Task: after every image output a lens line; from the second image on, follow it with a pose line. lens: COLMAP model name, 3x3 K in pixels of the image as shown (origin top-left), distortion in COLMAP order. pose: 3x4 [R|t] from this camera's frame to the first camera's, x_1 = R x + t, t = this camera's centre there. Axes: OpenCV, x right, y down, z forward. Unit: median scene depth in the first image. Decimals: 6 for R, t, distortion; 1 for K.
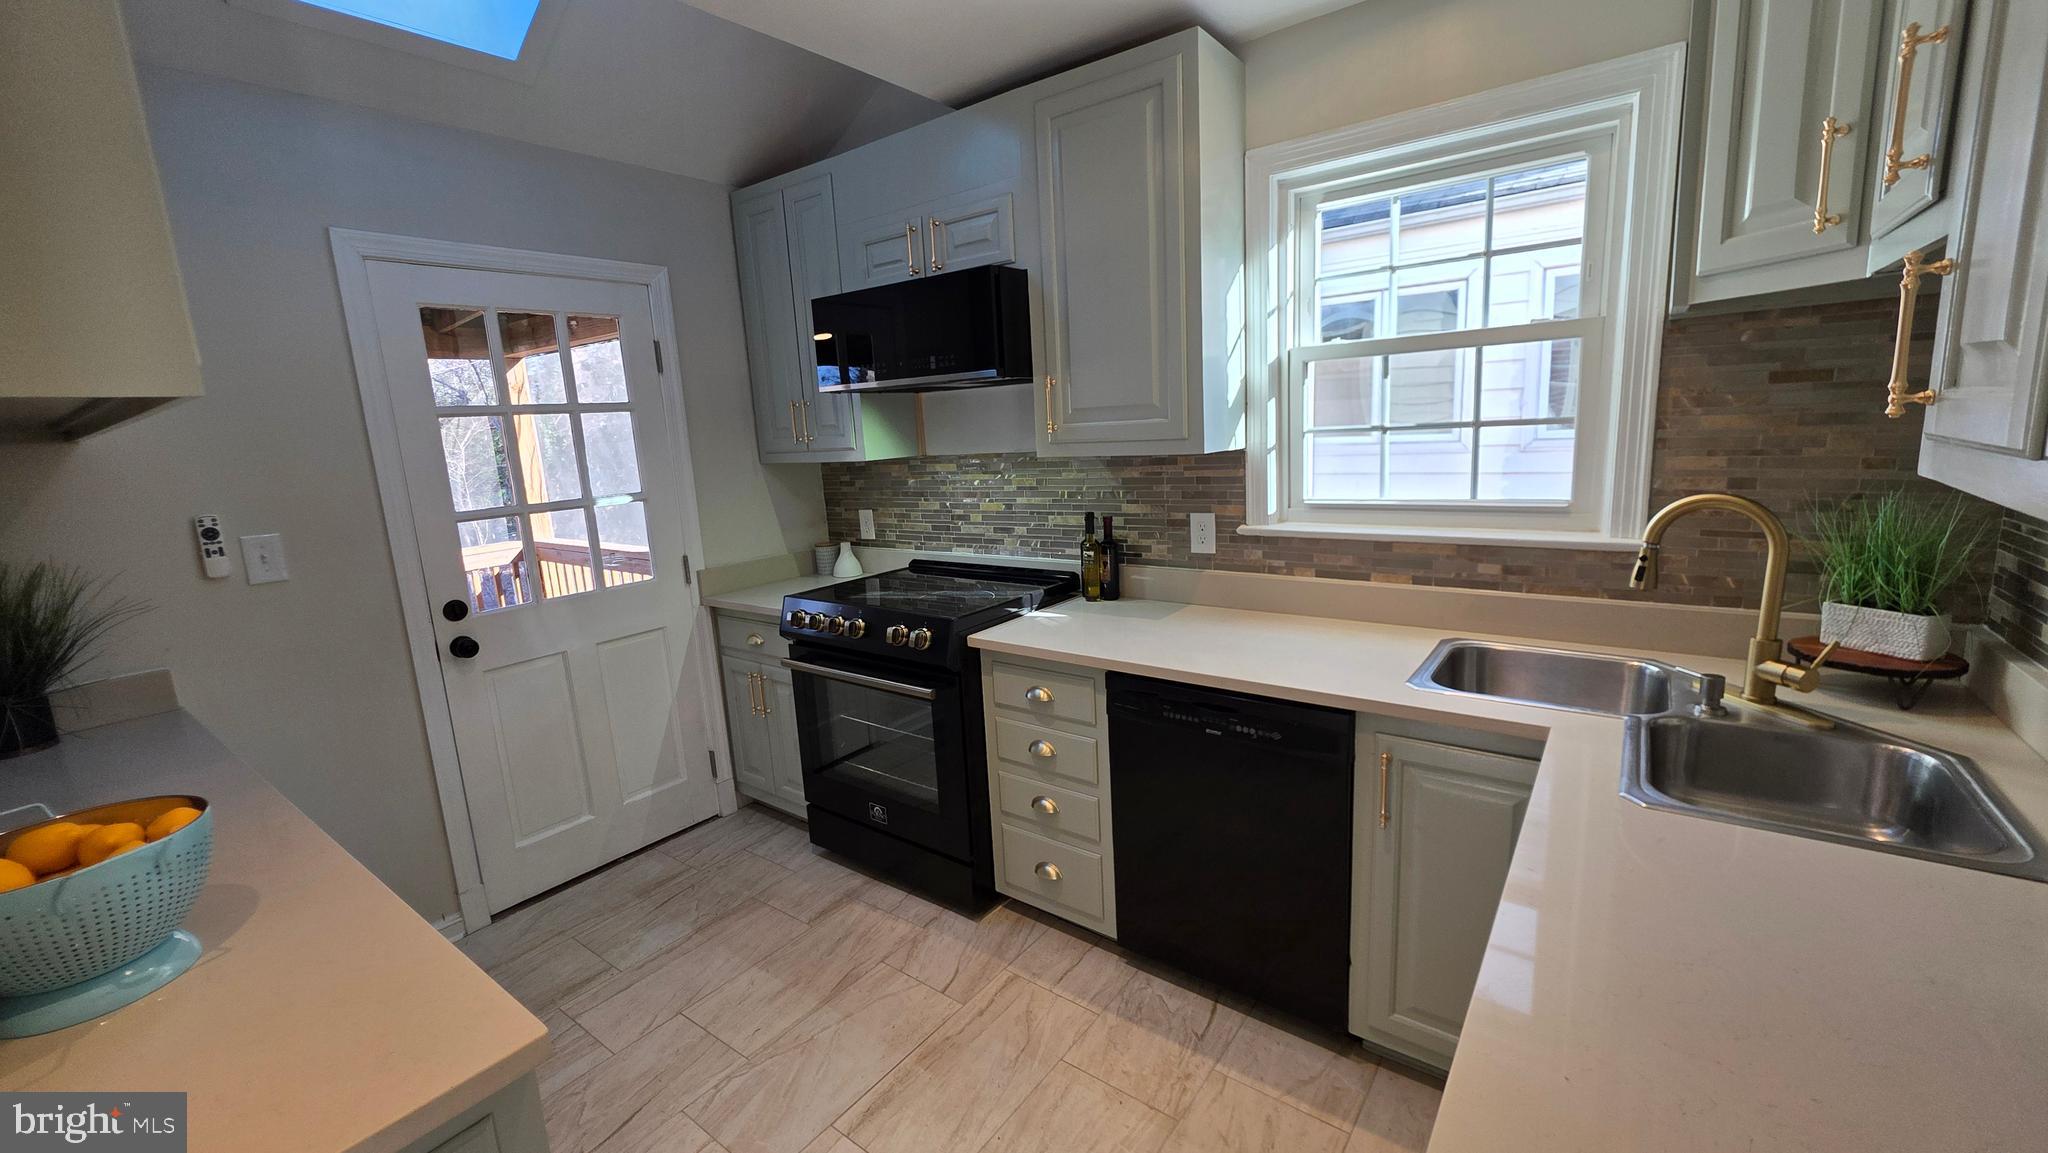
lens RADIAL K [[821.4, 0, 1021.1], [0, 821.4, 570.6], [0, 0, 1]] dist [0.001904, -0.000236]
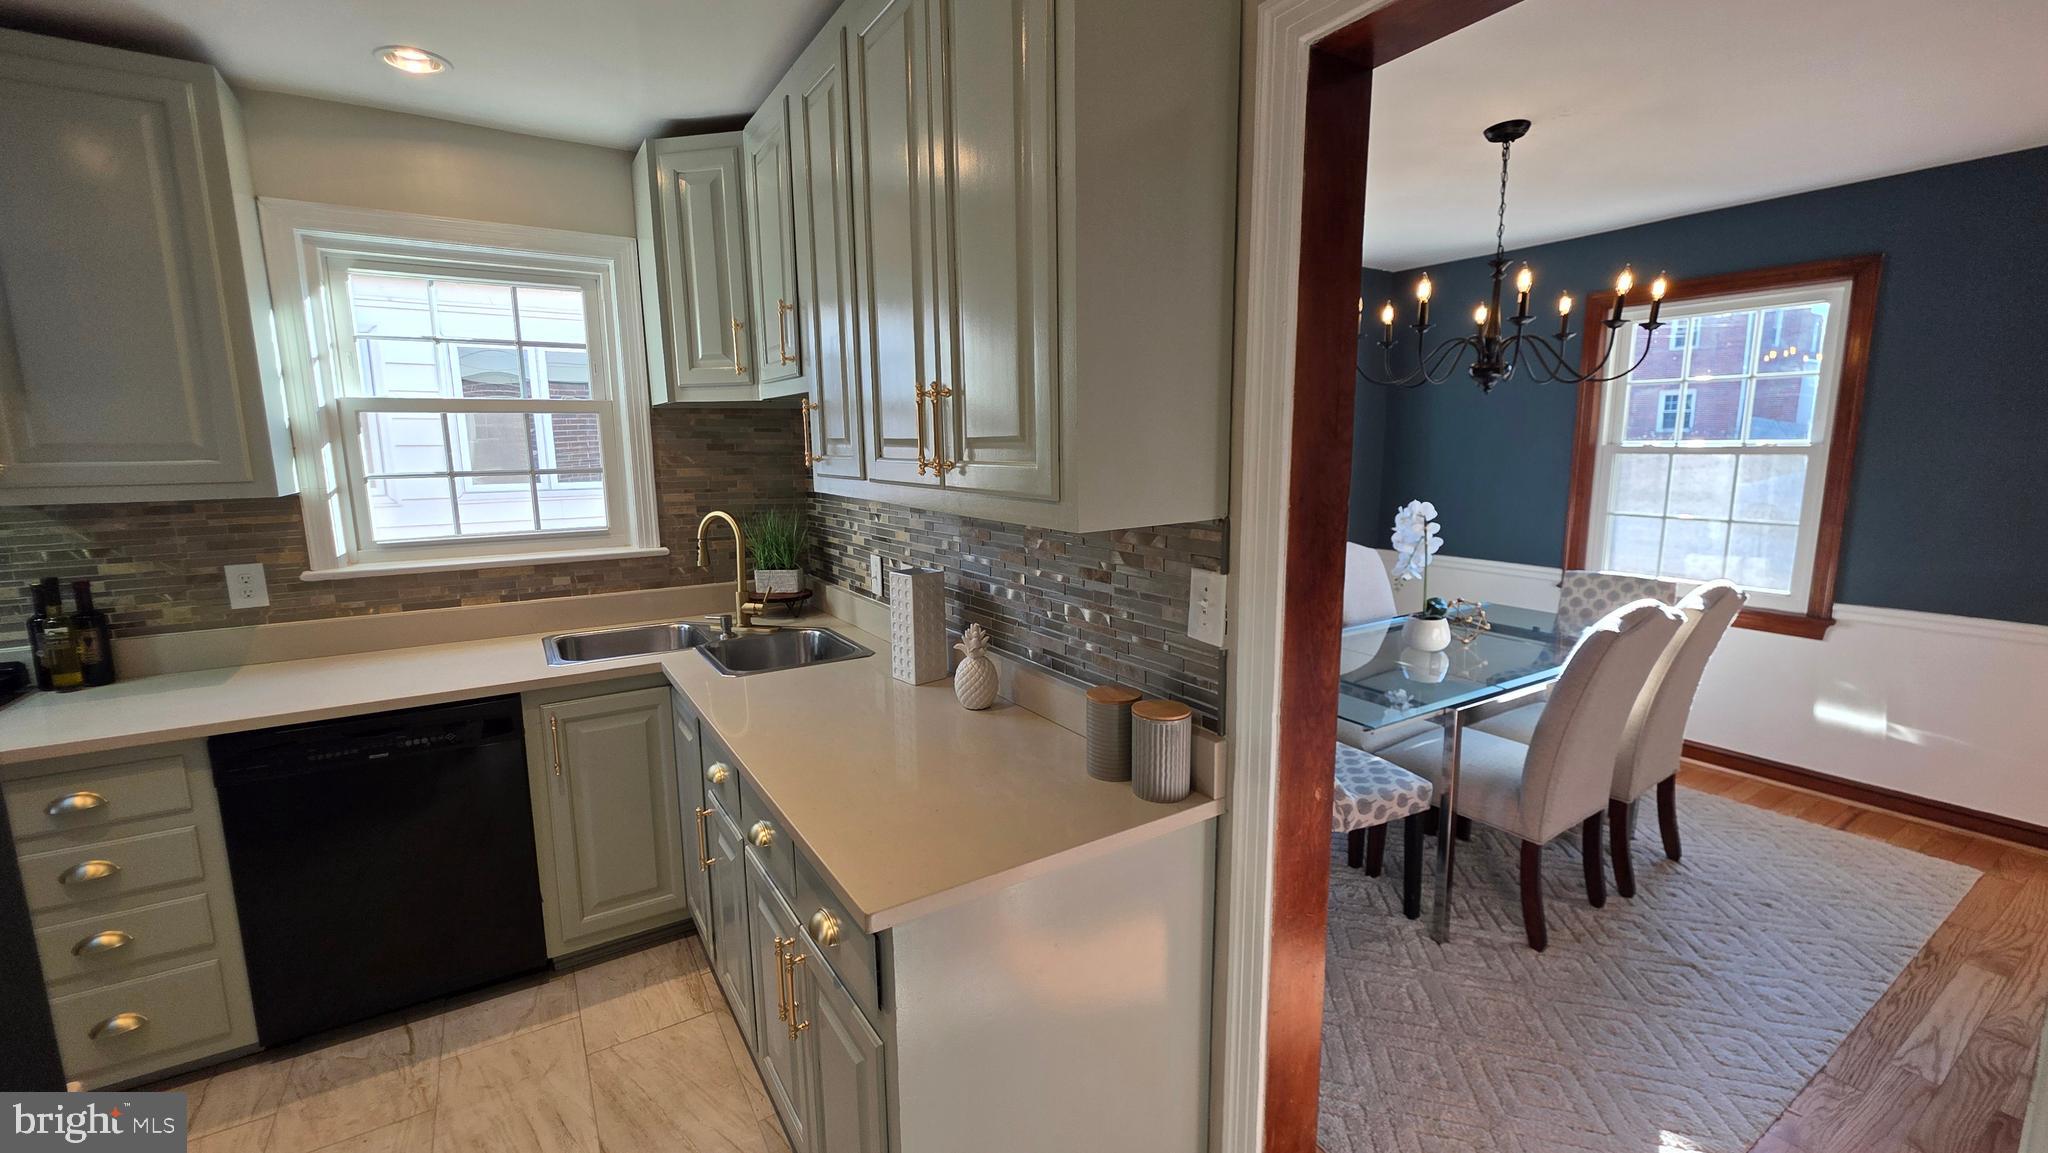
lens RADIAL K [[821.4, 0, 1021.1], [0, 821.4, 570.6], [0, 0, 1]] dist [0.001904, -0.000236]
pose [[0.350013, -0.093403, 0.932076, -0.333207], [0.159592, 0.986416, 0.038918, 0.039921], [-0.923050, 0.135130, 0.360165, -0.130925]]
